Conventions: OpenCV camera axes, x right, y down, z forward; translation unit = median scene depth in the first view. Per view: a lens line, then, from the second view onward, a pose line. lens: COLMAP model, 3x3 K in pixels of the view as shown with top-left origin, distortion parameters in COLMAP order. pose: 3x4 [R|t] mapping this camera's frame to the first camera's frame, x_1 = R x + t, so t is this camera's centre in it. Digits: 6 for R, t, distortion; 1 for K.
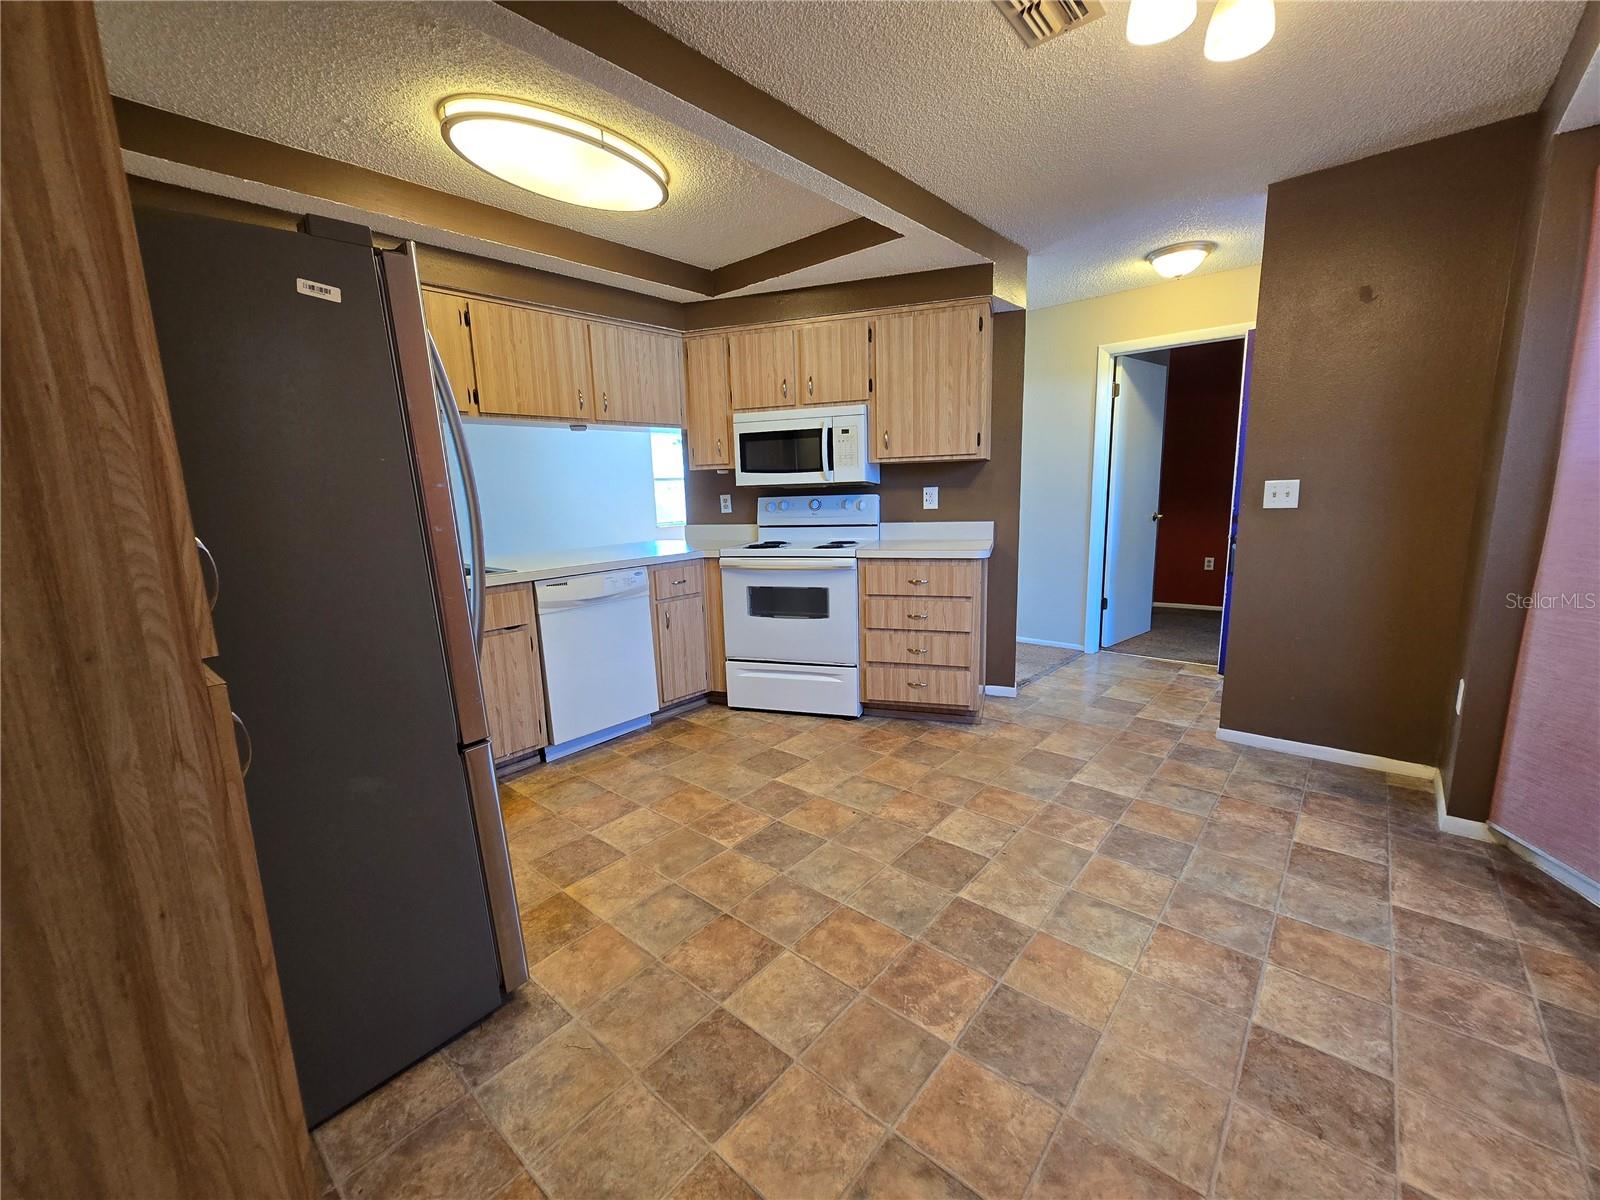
lens RADIAL K [[655.1, 0, 796.7], [0, 655.1, 607.1], [0, 0, 1]] dist [-0.007934, 0.002899]
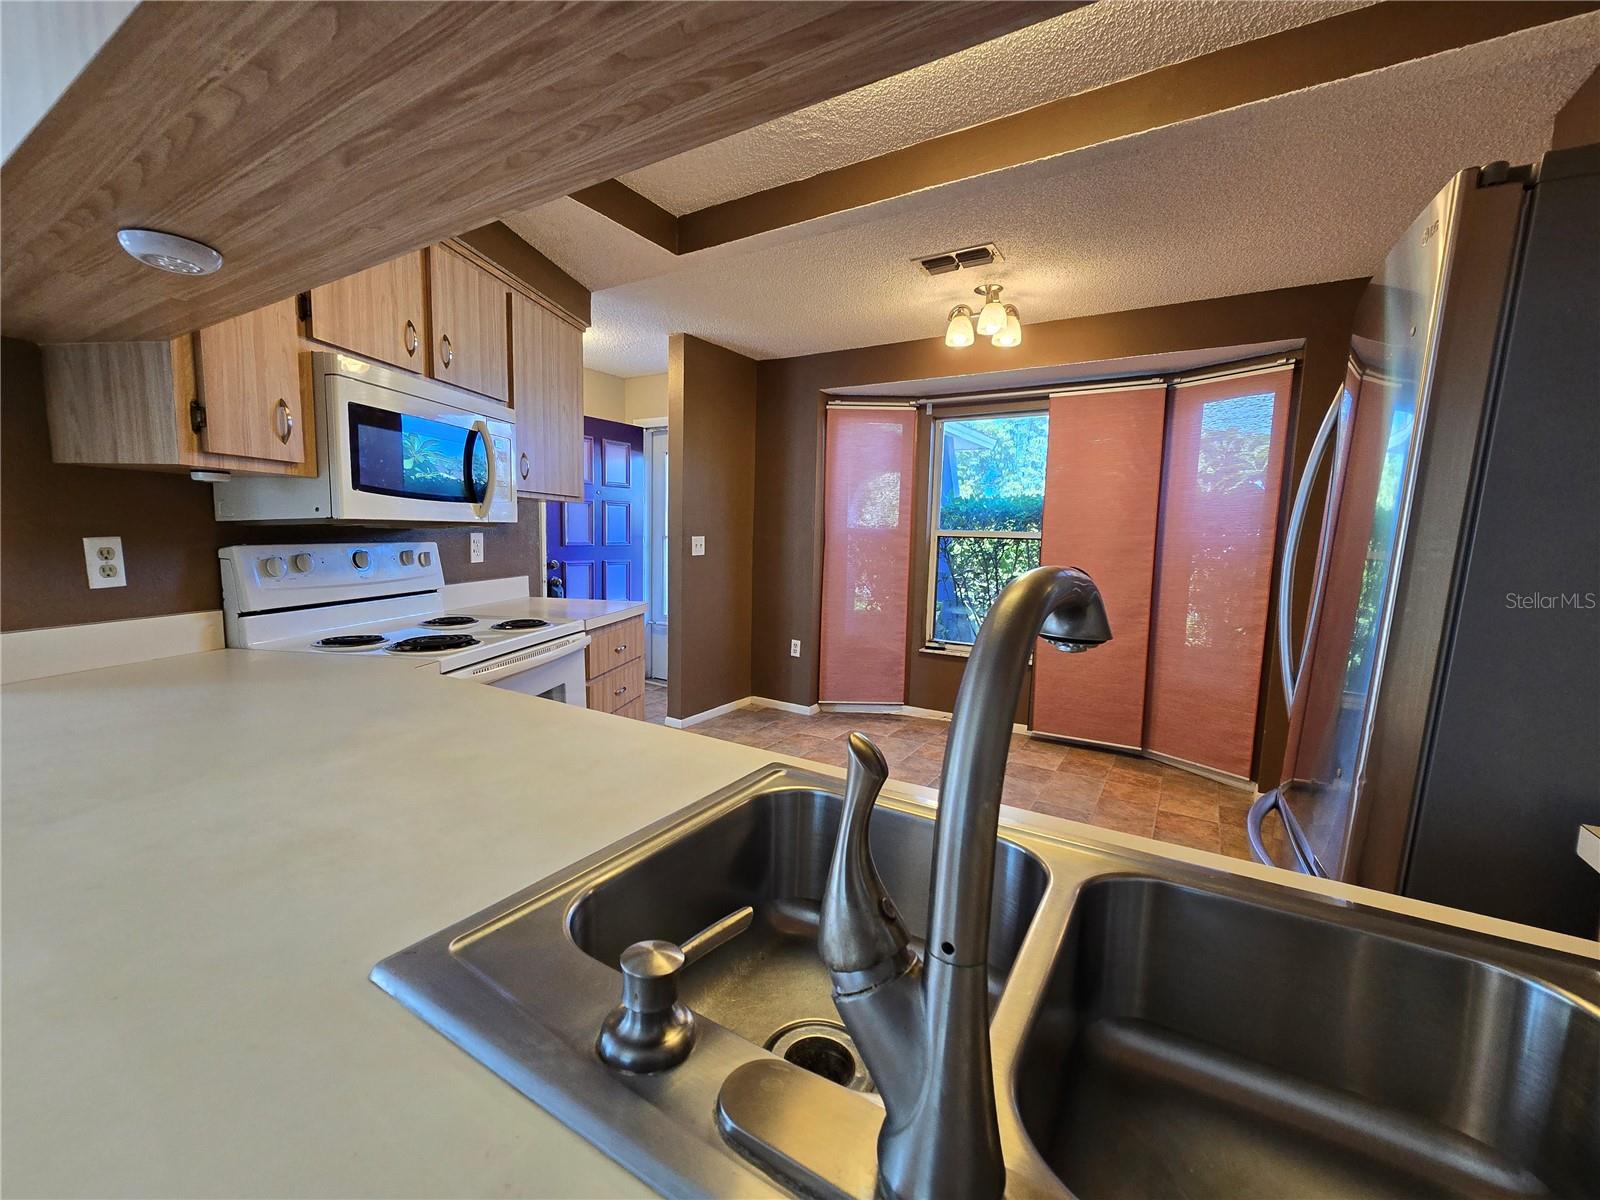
lens RADIAL K [[655.1, 0, 785.4], [0, 655.1, 605.5], [0, 0, 1]] dist [-0.007934, 0.002899]
pose [[-0.163156, -0.086590, 0.982793, -0.612231], [0.155692, 0.981400, 0.112314, -0.144582], [-0.974238, 0.171337, -0.146640, 0.860179]]
